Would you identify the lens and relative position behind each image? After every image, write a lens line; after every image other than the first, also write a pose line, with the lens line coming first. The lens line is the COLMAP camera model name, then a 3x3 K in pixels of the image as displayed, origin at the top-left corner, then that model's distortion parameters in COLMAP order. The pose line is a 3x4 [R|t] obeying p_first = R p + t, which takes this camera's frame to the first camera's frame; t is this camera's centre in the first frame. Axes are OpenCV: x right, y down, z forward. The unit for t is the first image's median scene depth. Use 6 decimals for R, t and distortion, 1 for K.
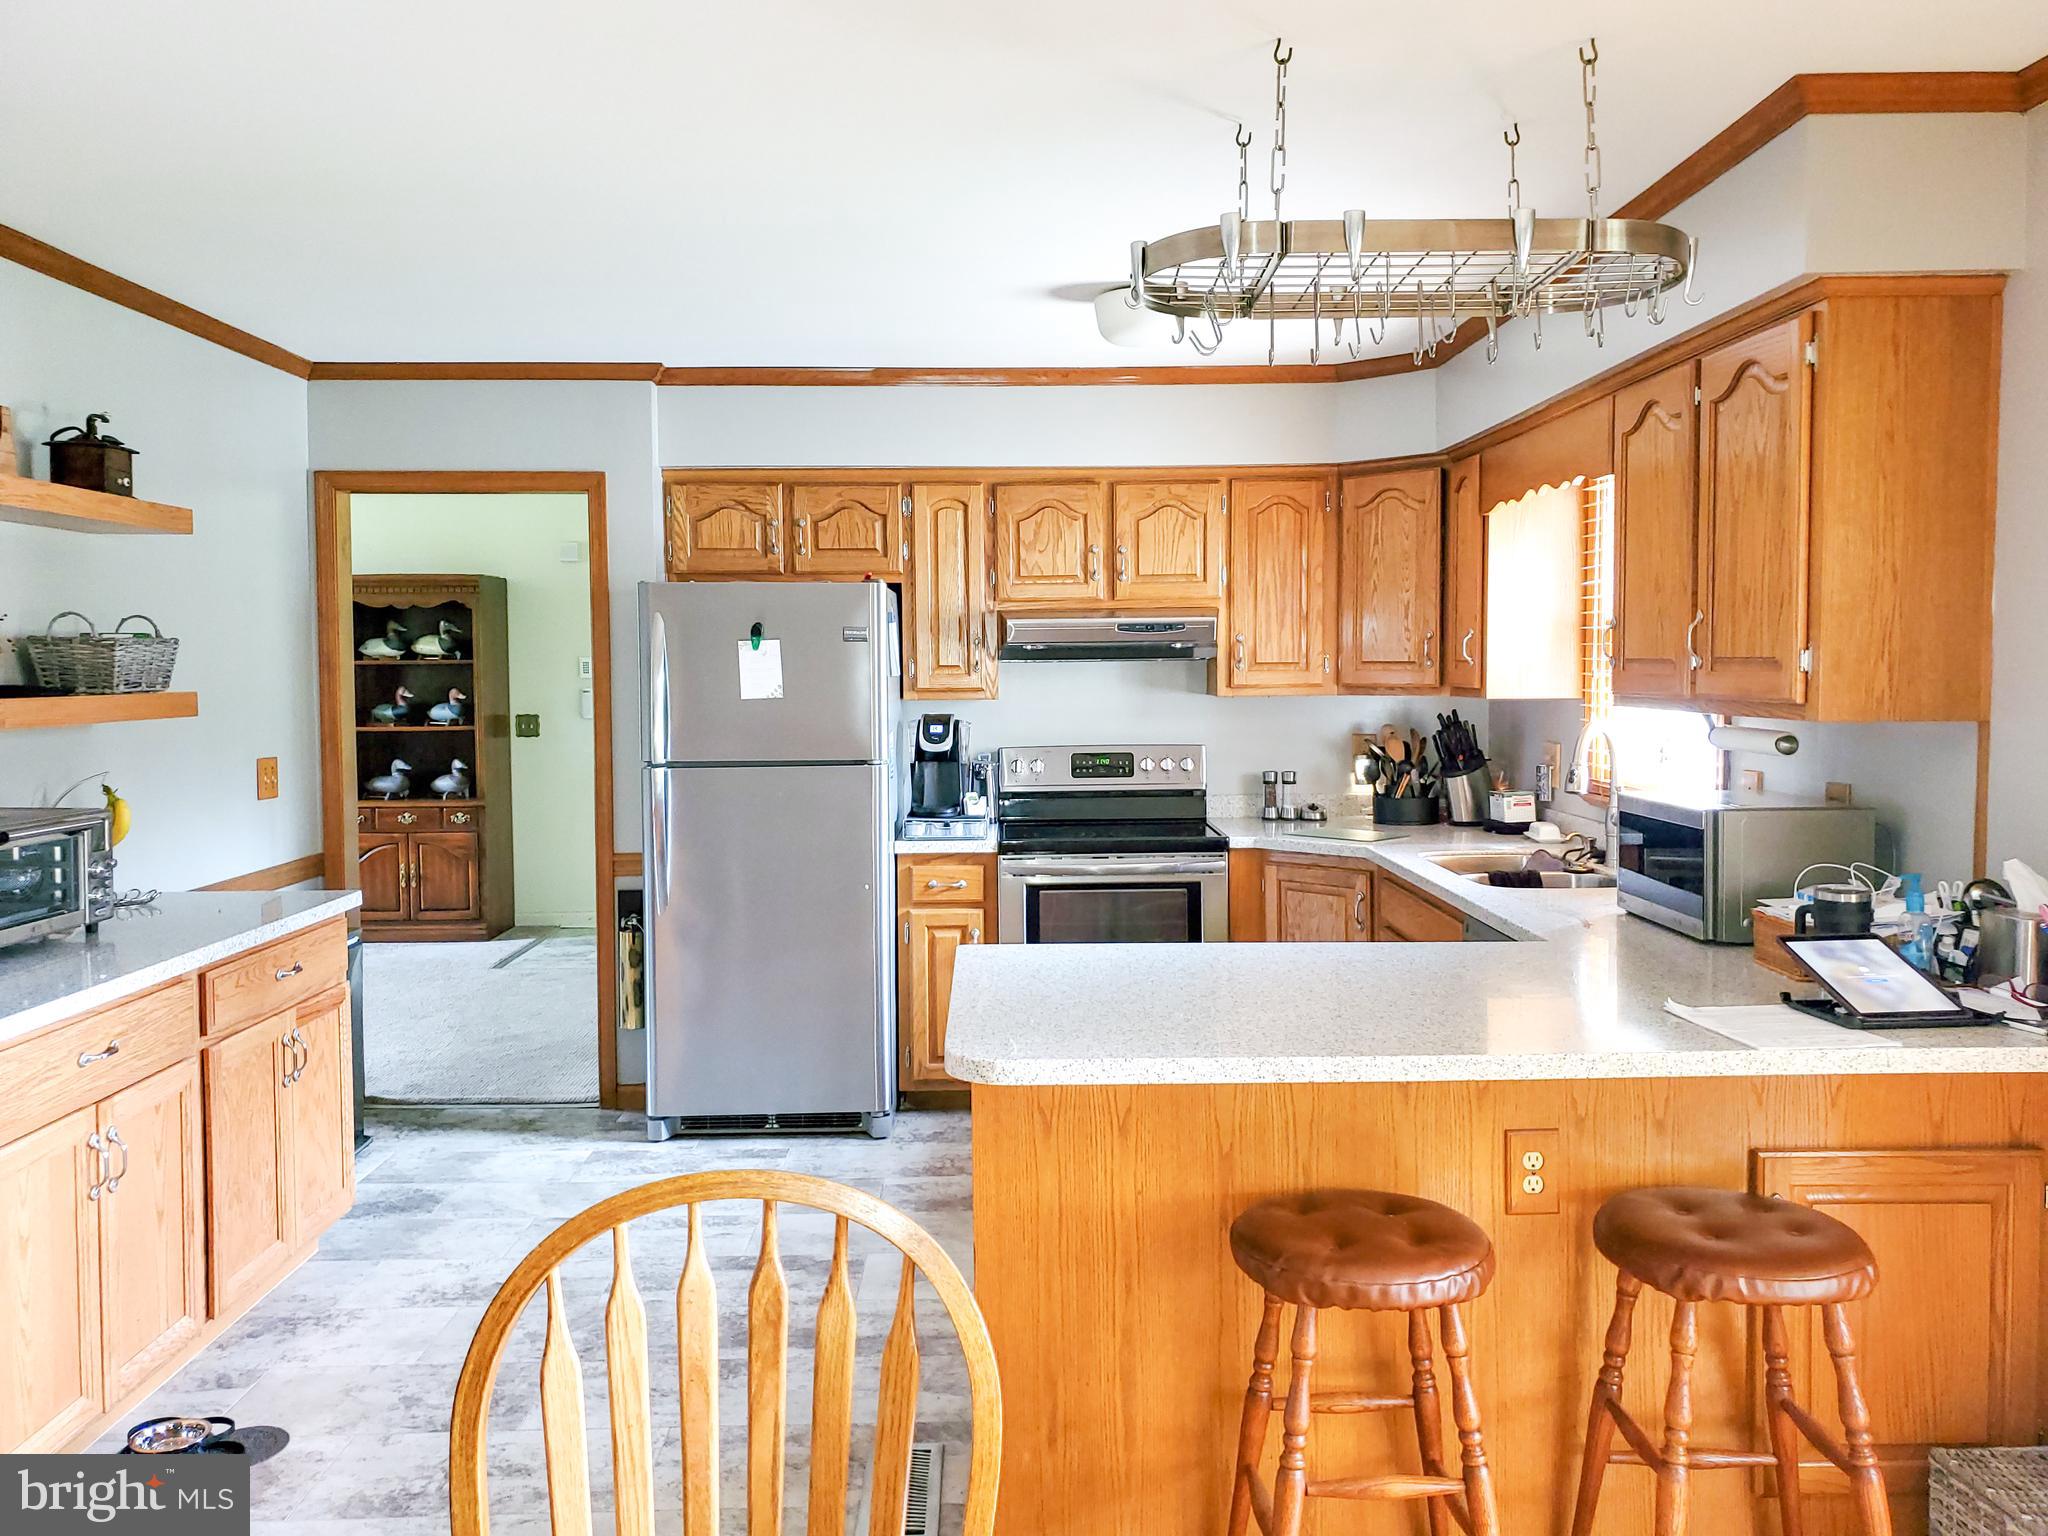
lens RADIAL K [[1576.5, 0, 1024.0], [0, 1576.5, 768.0], [0, 0, 1]] dist [0.036435, -0.007045]
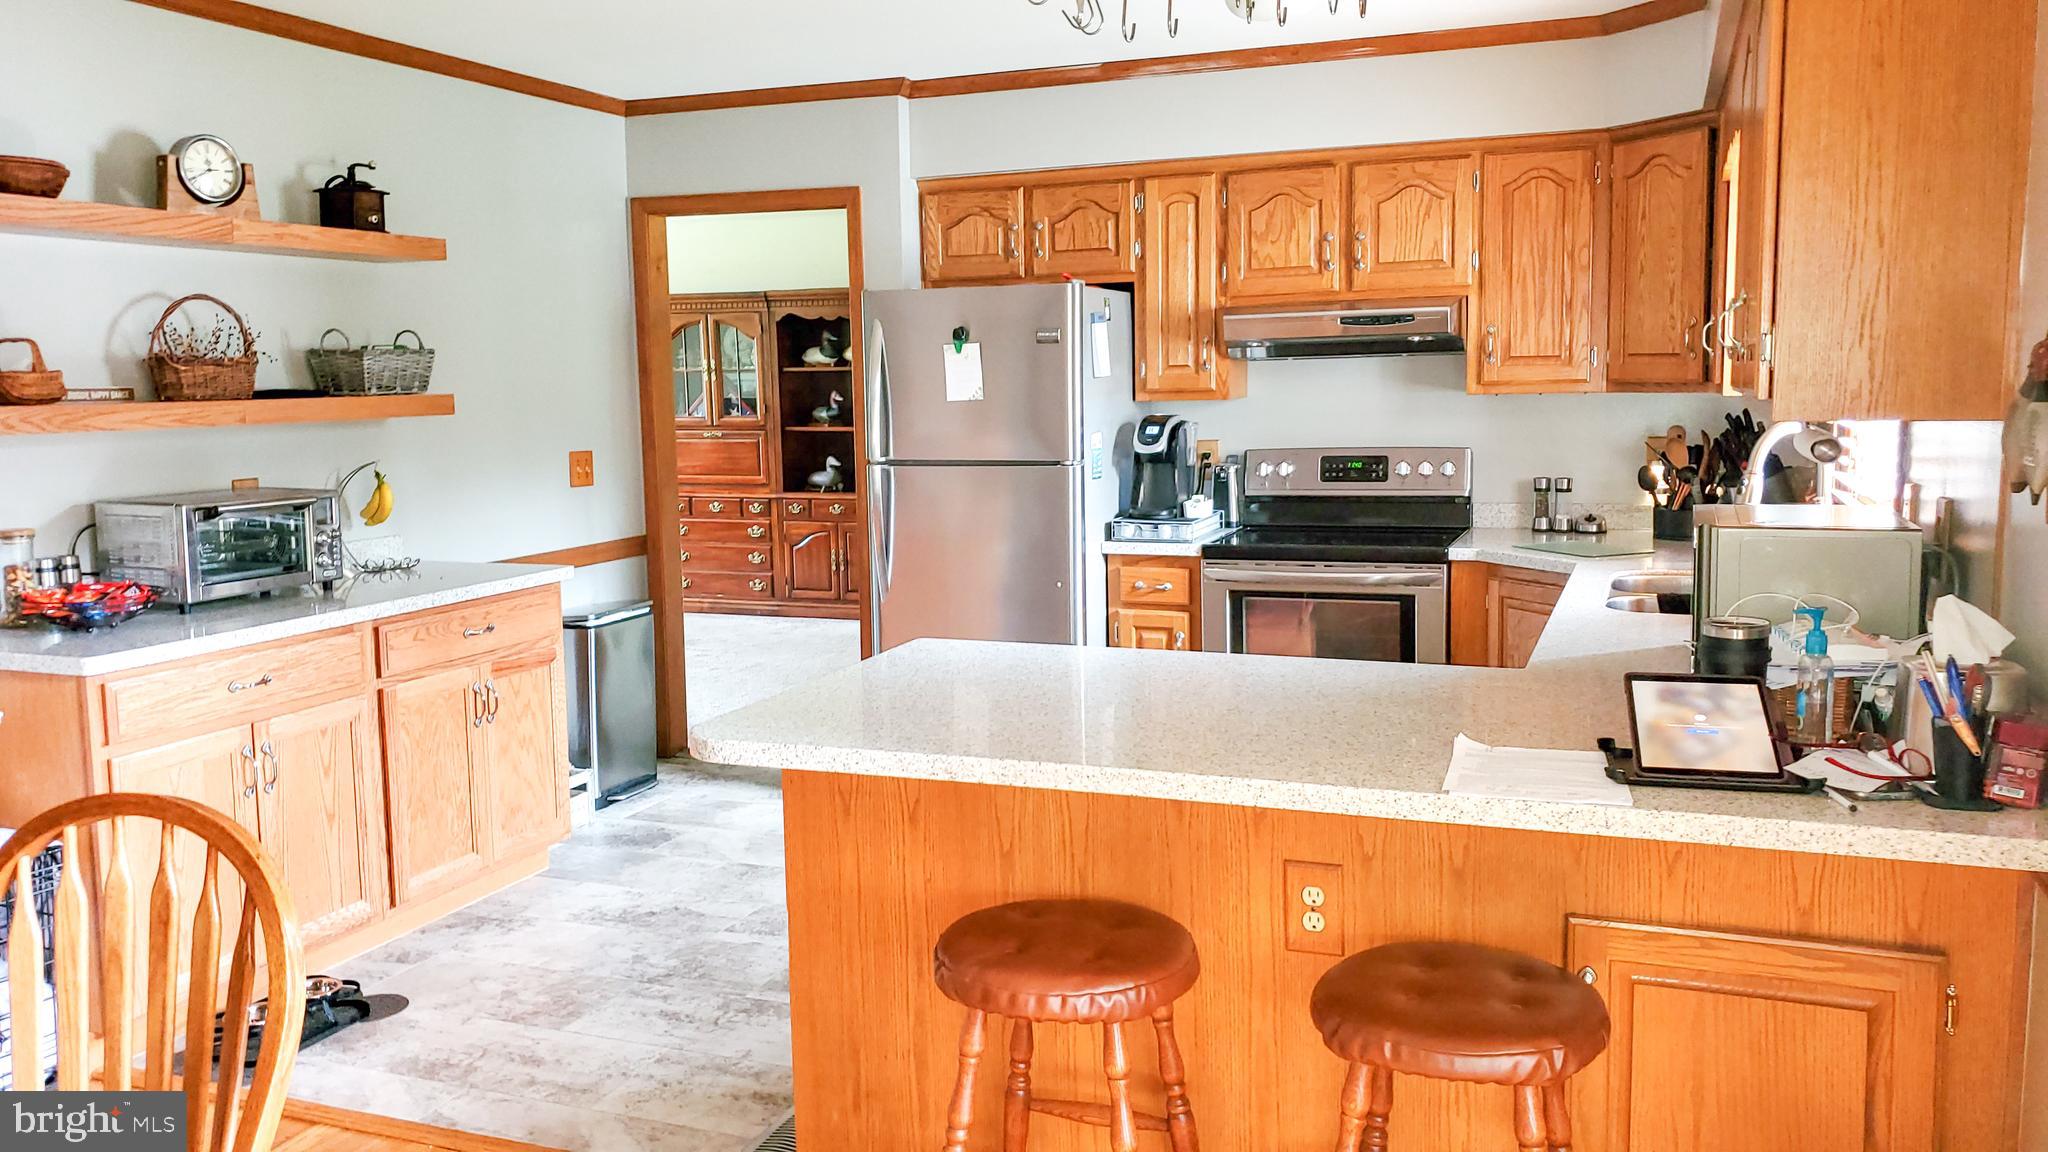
lens RADIAL K [[1580.2, 0, 1024.0], [0, 1580.2, 576.0], [0, 0, 1]] dist [0.132308, -0.255650]
pose [[0.920359, 0.039941, -0.389030, 0.264360], [-0.014103, 0.997514, 0.069046, -0.000782], [0.390821, -0.058060, 0.918634, 0.044173]]
